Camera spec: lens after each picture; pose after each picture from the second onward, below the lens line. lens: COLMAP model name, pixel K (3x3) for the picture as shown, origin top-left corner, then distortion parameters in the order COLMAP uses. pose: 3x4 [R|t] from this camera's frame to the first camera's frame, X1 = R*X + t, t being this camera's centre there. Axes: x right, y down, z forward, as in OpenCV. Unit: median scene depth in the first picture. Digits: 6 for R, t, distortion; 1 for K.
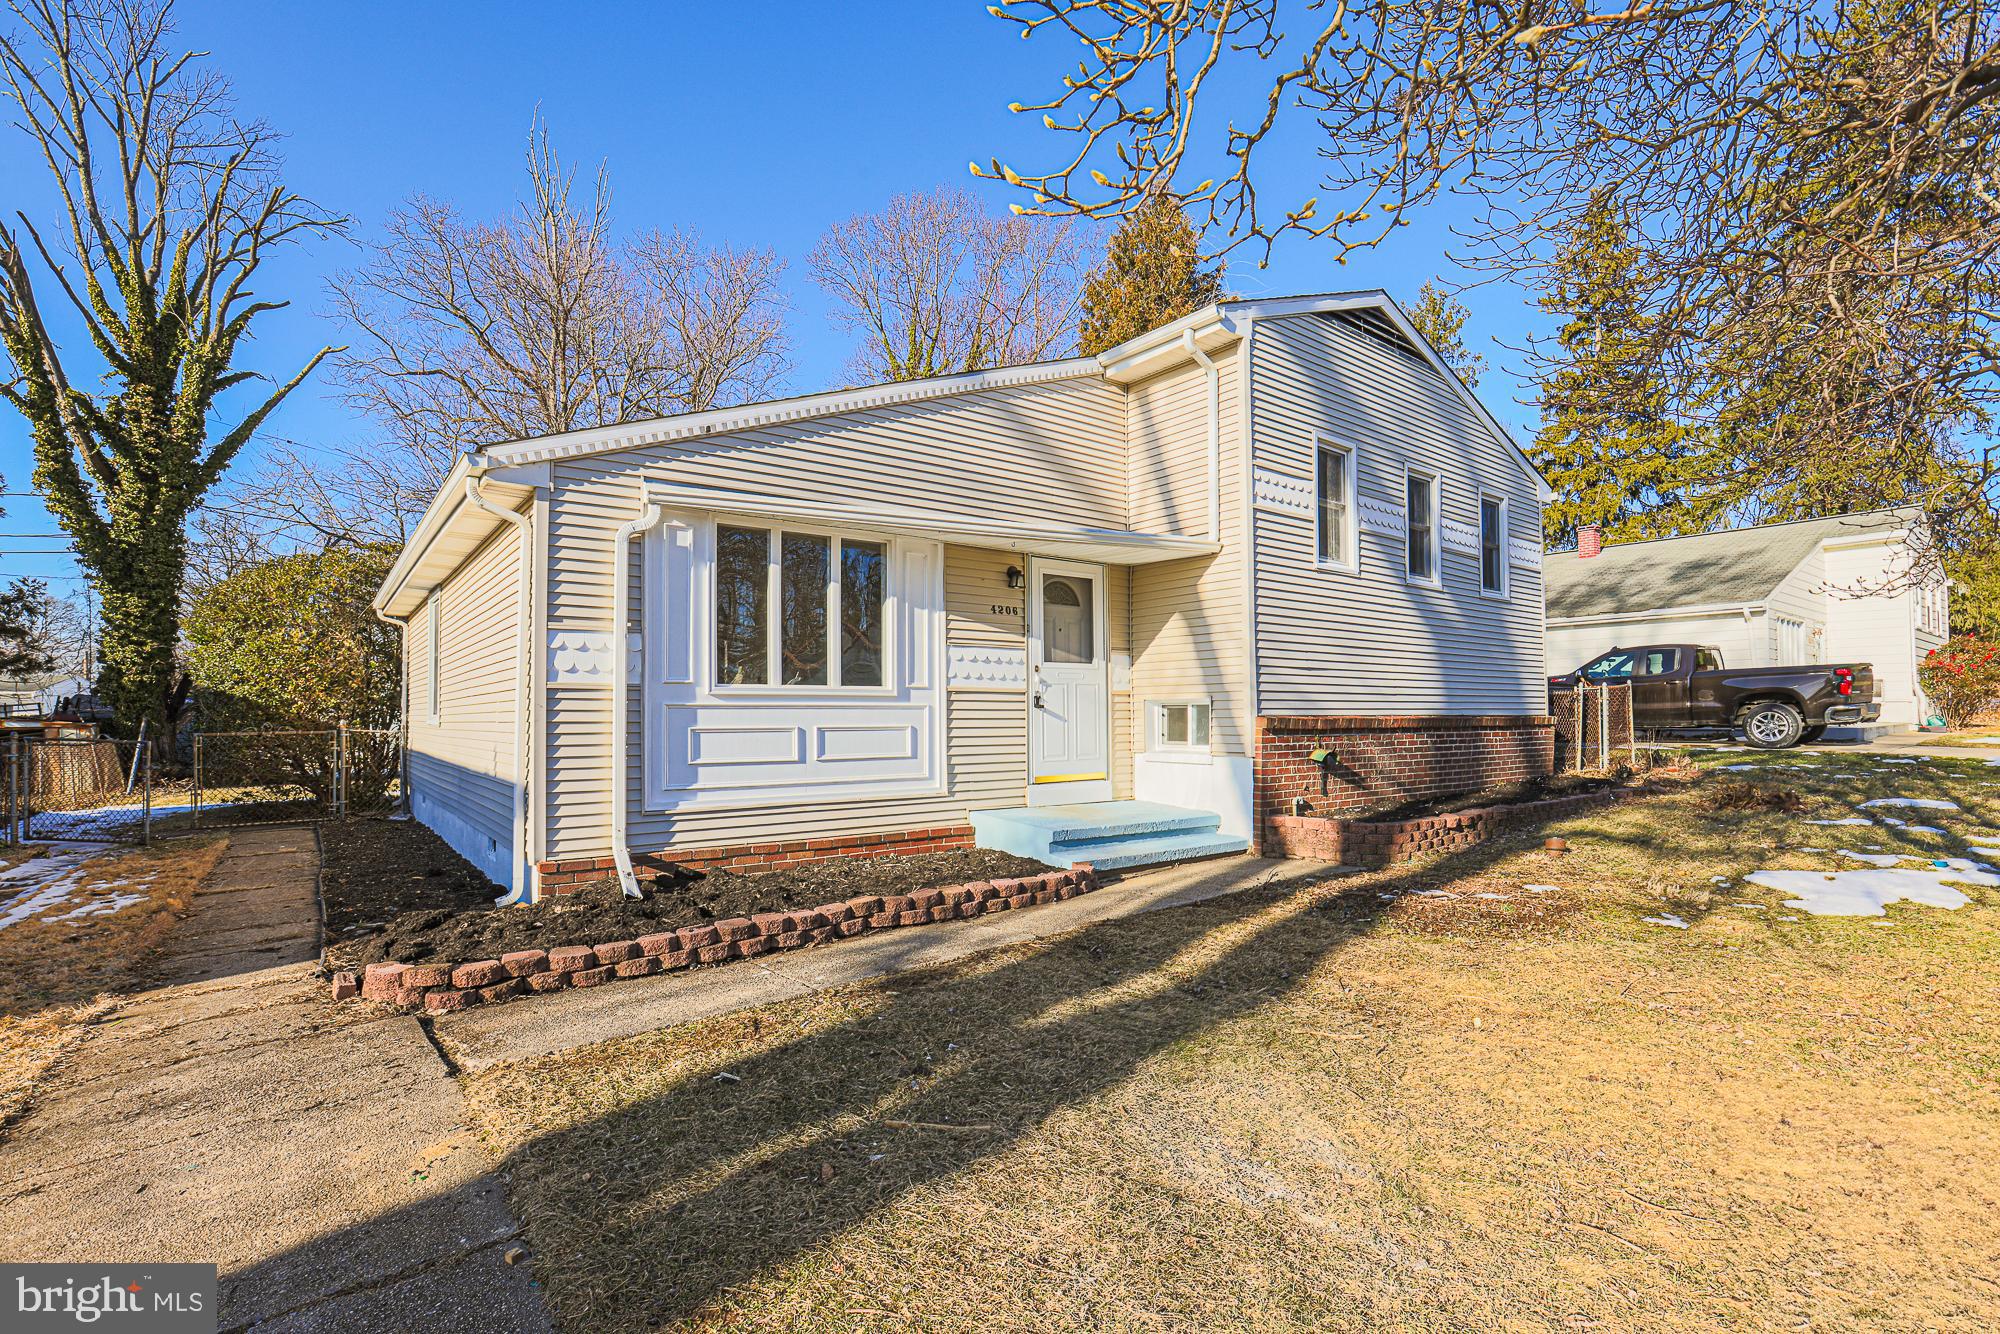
lens RADIAL K [[928.2, 0, 1001.0], [0, 928.2, 683.5], [0, 0, 1]] dist [-0.034280, 0.000428]
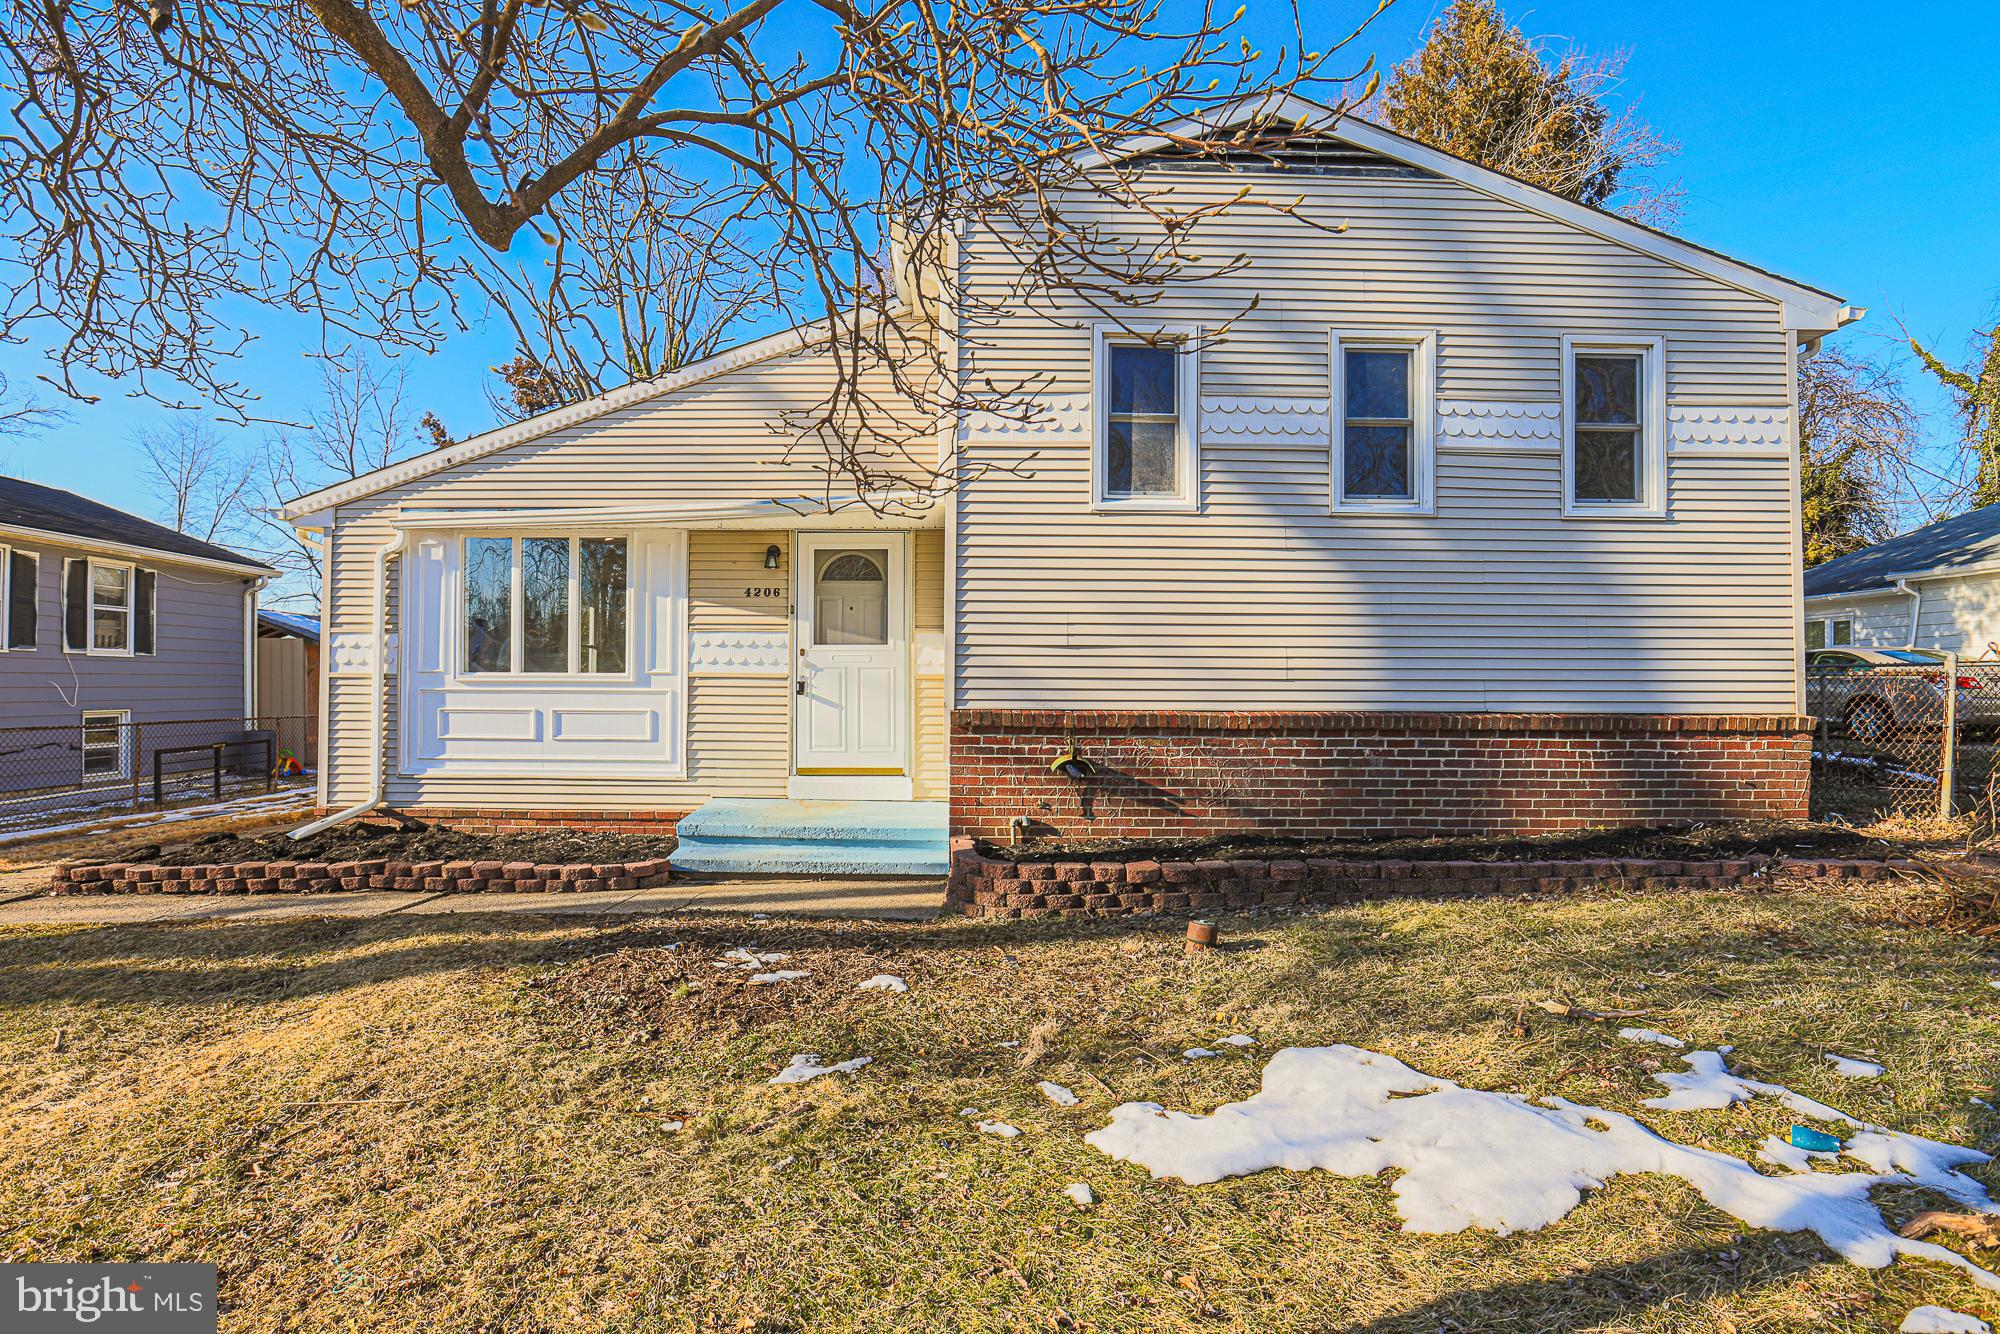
lens RADIAL K [[938.0, 0, 1000.0], [0, 938.0, 667.0], [0, 0, 1]] dist [-0.037125, 0.013022]
pose [[0.791561, -0.003605, -0.611079, 0.836200], [0.011590, 0.999891, 0.009115, -0.007890], [0.610980, -0.014297, 0.791517, 0.405281]]
